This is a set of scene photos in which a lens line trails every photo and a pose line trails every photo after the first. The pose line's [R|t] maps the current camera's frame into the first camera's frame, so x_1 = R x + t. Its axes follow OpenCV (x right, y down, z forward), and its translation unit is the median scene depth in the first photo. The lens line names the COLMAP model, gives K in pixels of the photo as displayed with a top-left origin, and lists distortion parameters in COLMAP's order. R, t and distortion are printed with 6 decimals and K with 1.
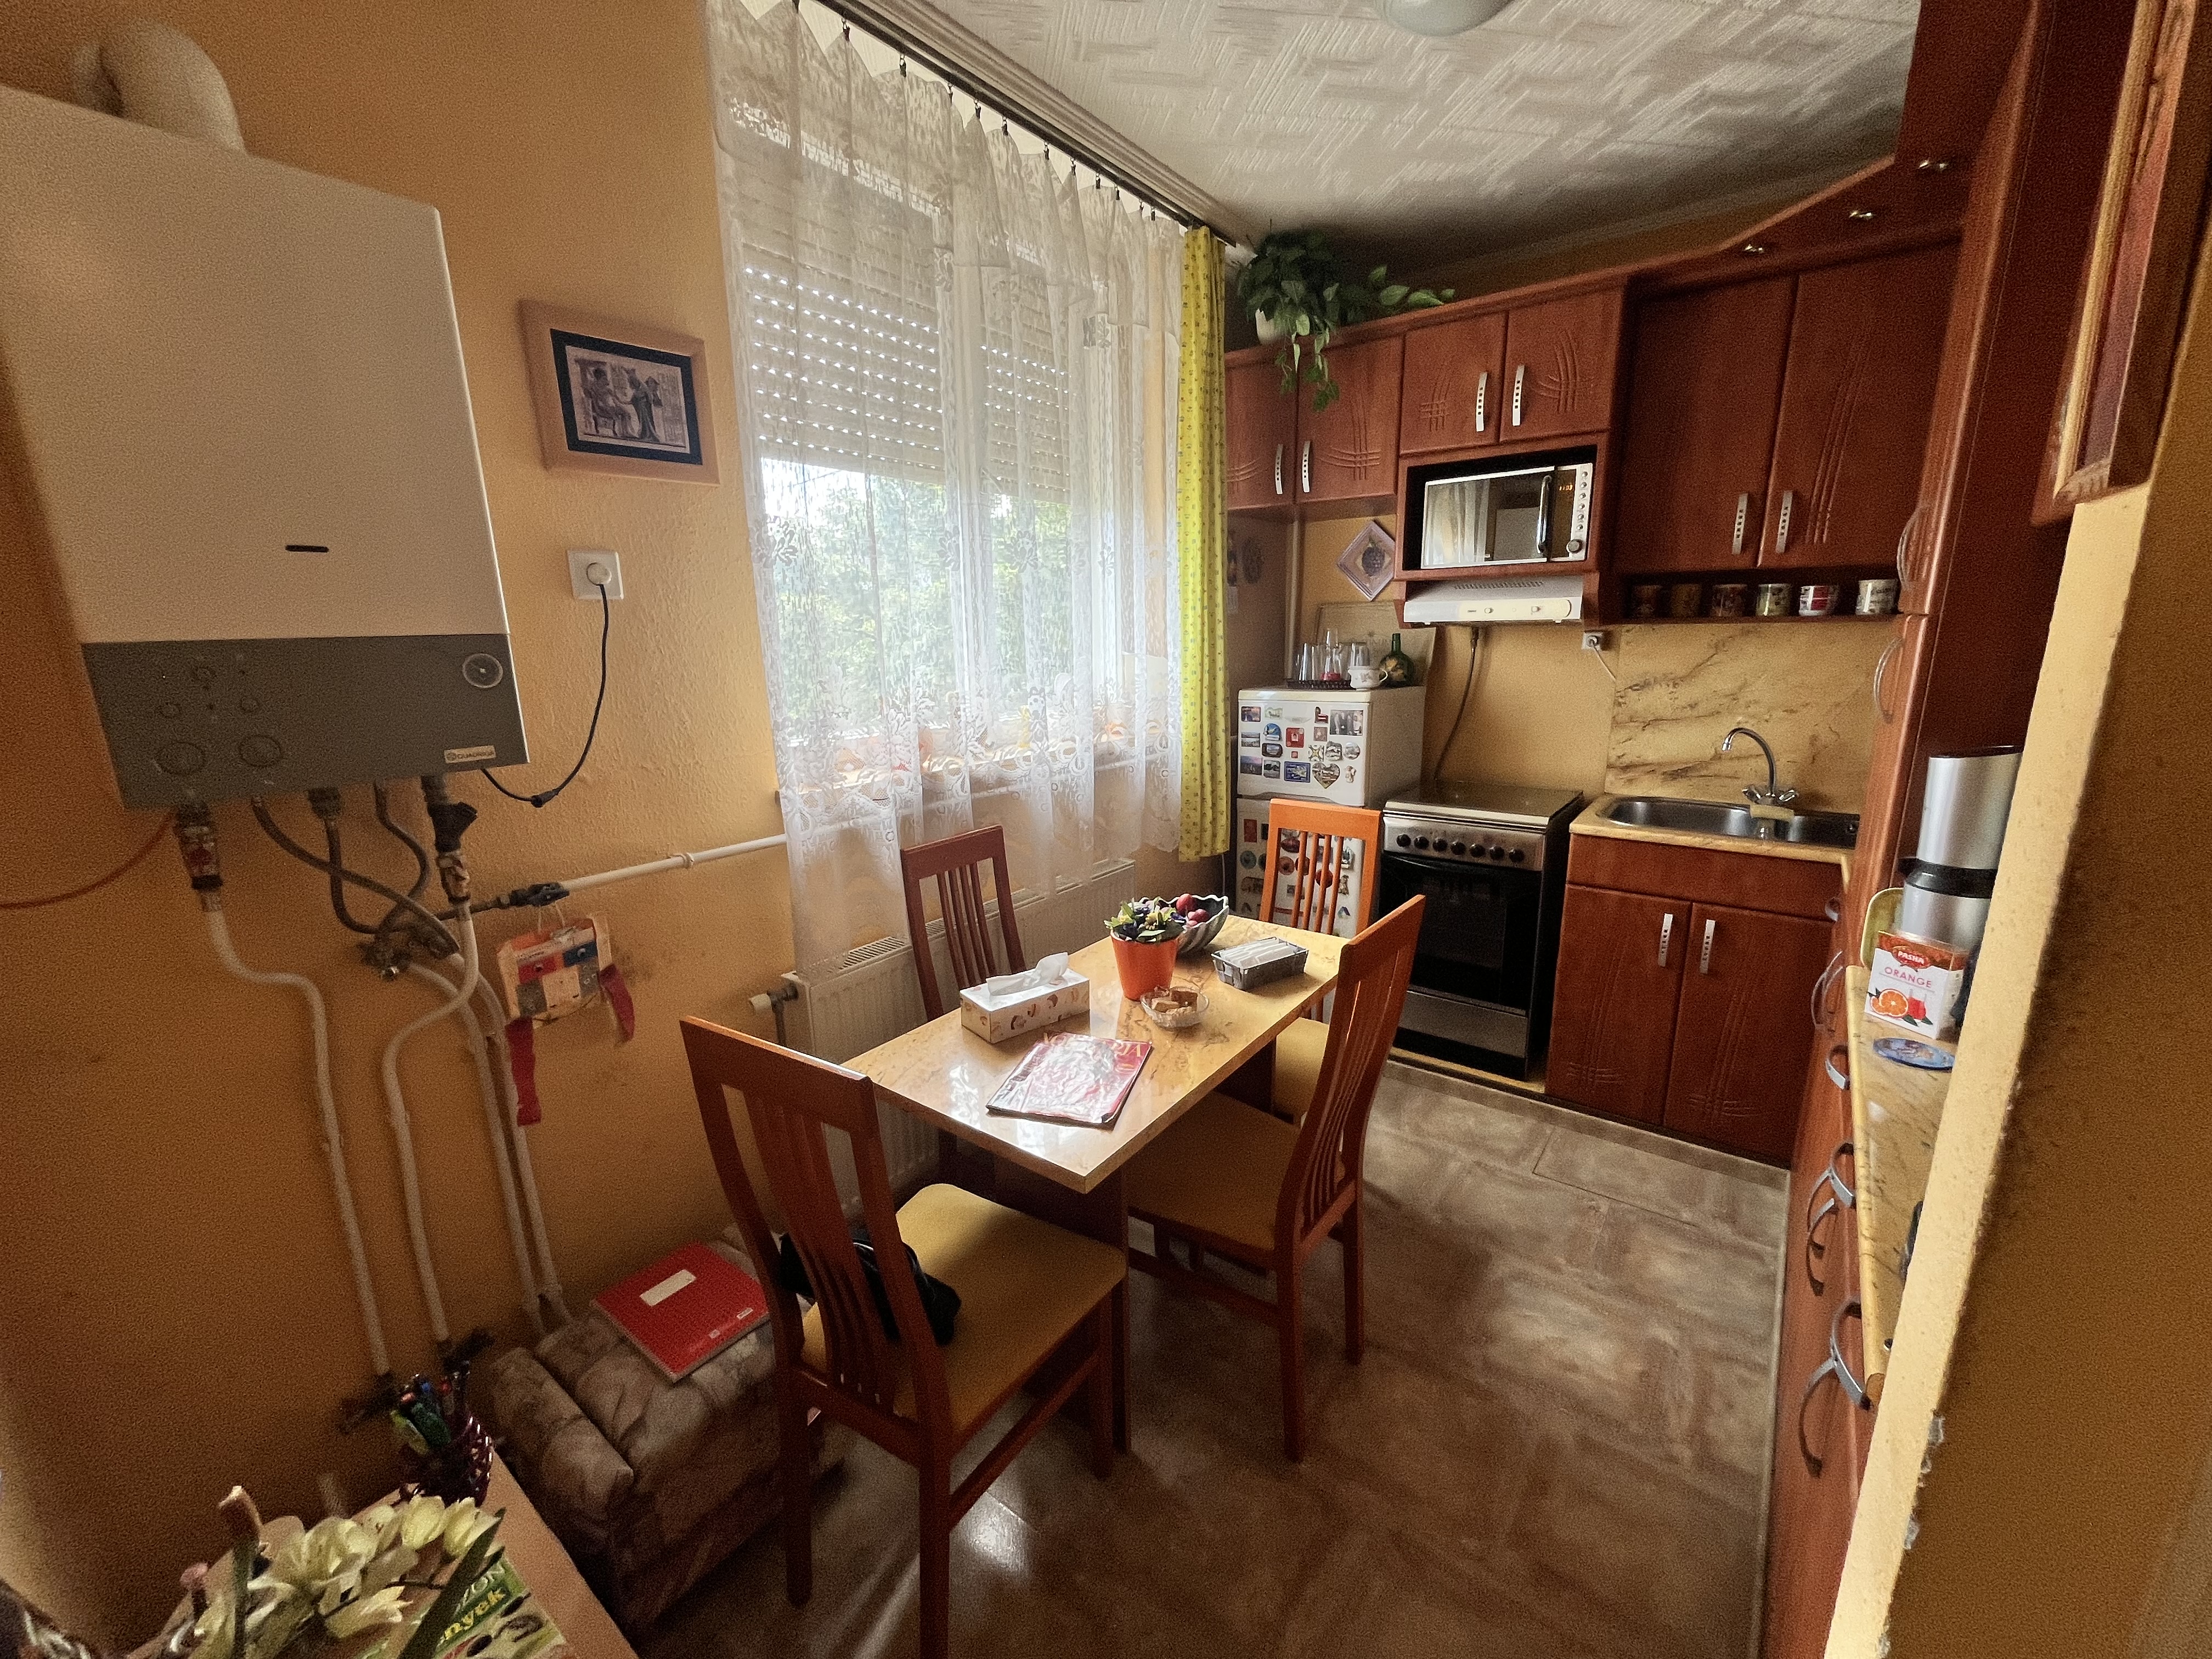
lens RADIAL K [[891.6, 0, 1104.4], [0, 891.6, 826.6], [0, 0, 1]] dist [-0.001848, -0.000562]
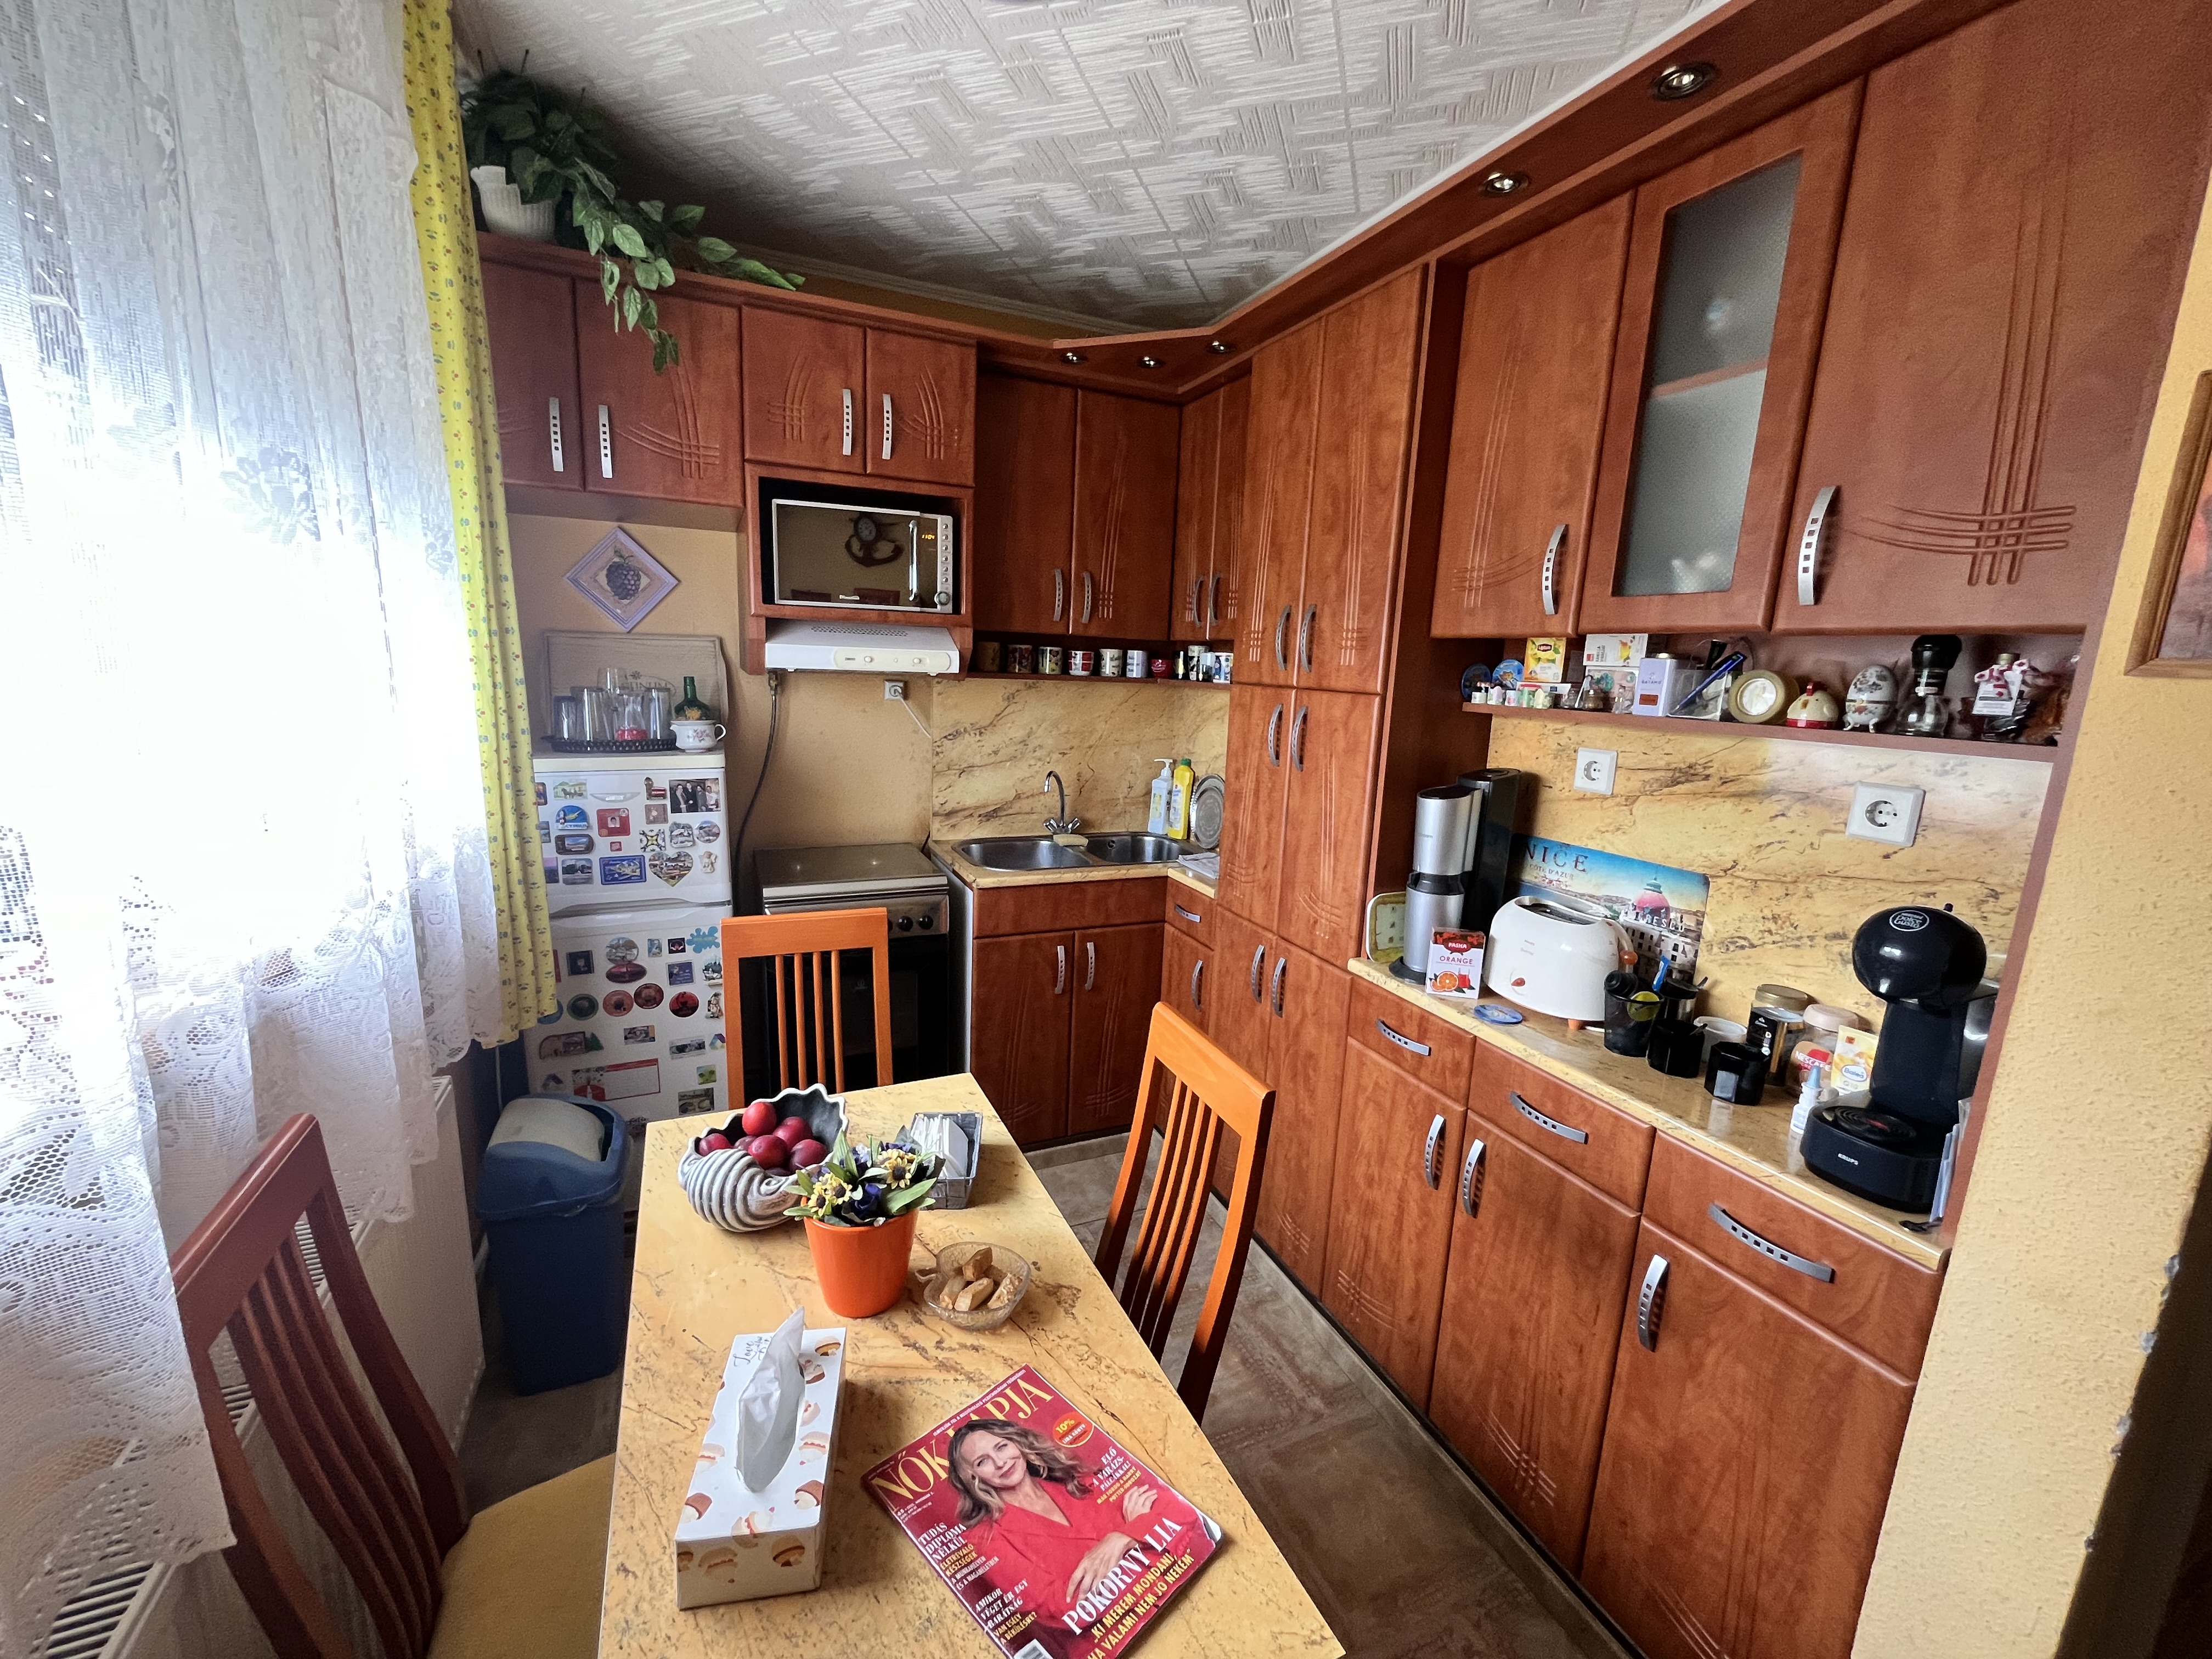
lens RADIAL K [[891.6, 0, 1104.4], [0, 891.6, 826.6], [0, 0, 1]] dist [-0.001848, -0.000562]
pose [[0.475574, -0.123034, 0.871029, -0.255182], [0.148958, 0.987135, 0.058105, -0.094499], [-0.866972, 0.102114, 0.487782, 0.379610]]
